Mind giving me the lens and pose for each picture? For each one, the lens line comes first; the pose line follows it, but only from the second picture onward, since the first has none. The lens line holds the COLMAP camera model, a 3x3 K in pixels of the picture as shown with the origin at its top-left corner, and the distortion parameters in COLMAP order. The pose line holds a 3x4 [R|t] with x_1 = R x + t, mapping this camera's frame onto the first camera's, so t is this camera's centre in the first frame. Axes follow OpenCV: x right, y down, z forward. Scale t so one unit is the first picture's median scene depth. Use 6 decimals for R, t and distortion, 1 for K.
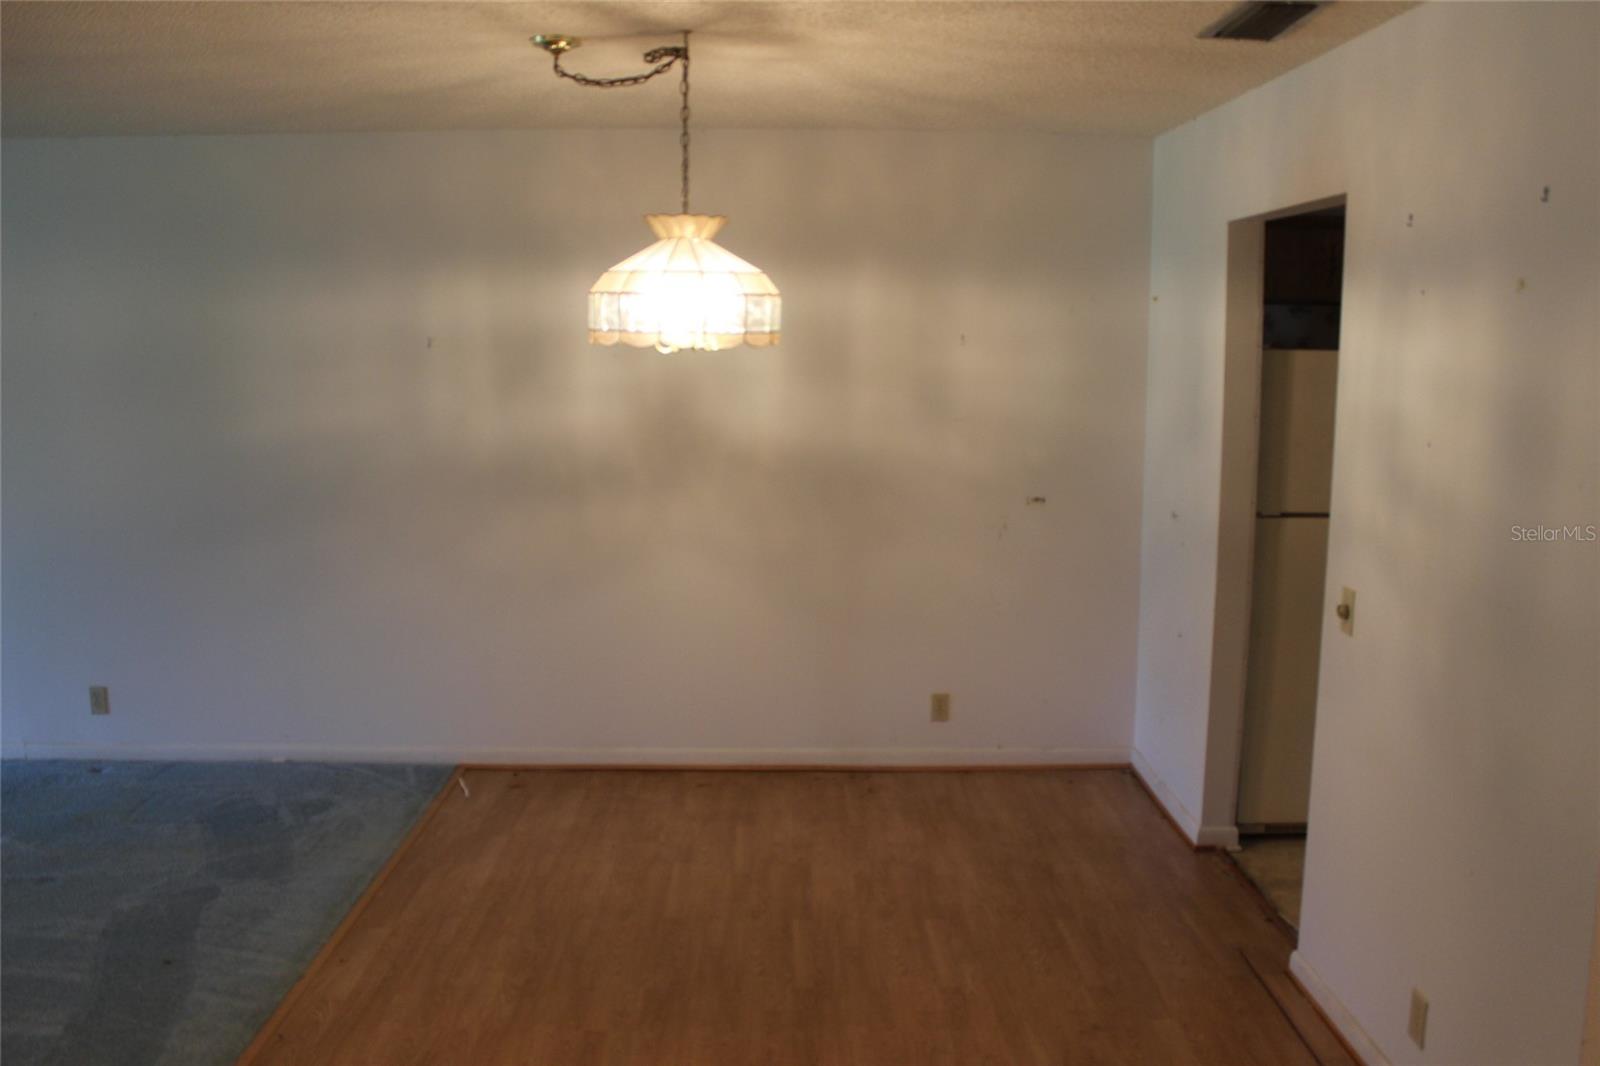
lens RADIAL K [[1364.5, 0, 796.2], [0, 1364.5, 545.7], [0, 0, 1]] dist [-0.147145, 0.131329]
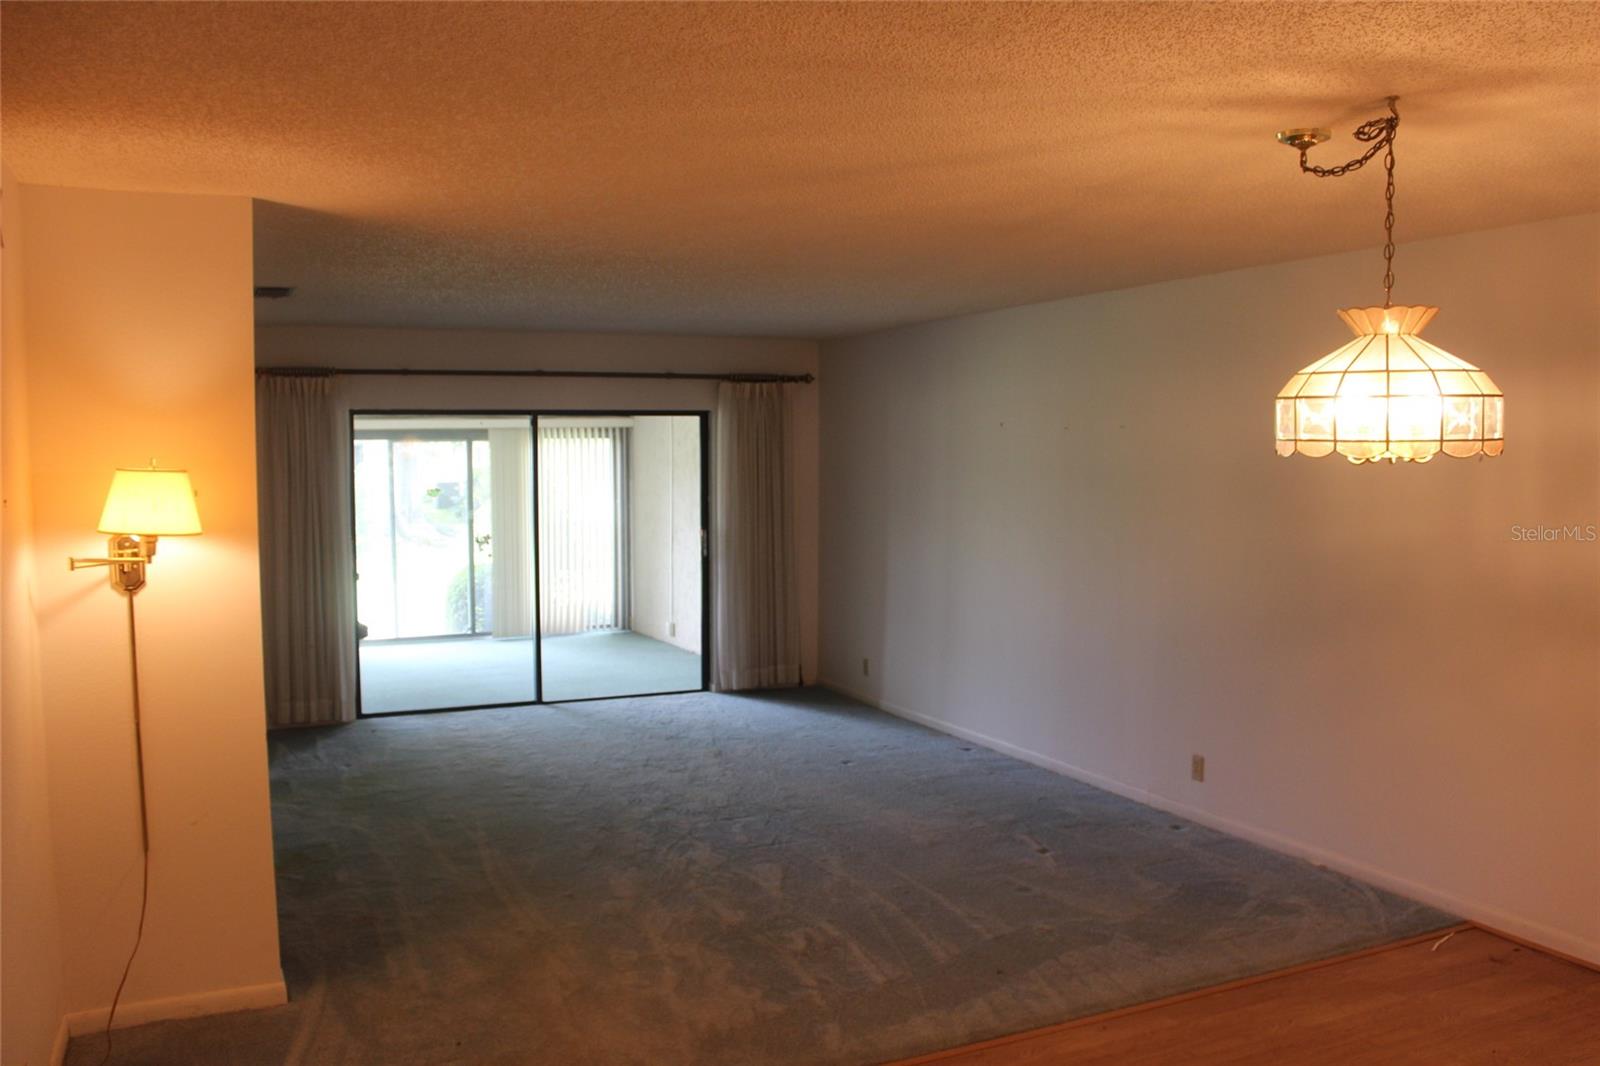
lens RADIAL K [[1344.4, 0, 800.0], [0, 1344.4, 533.0], [0, 0, 1]] dist [-0.154491, 0.134257]
pose [[0.419392, 0.057659, -0.905972, 0.518893], [-0.143320, 0.989671, -0.003360, -0.042341], [0.896420, 0.131253, 0.423324, 0.316382]]
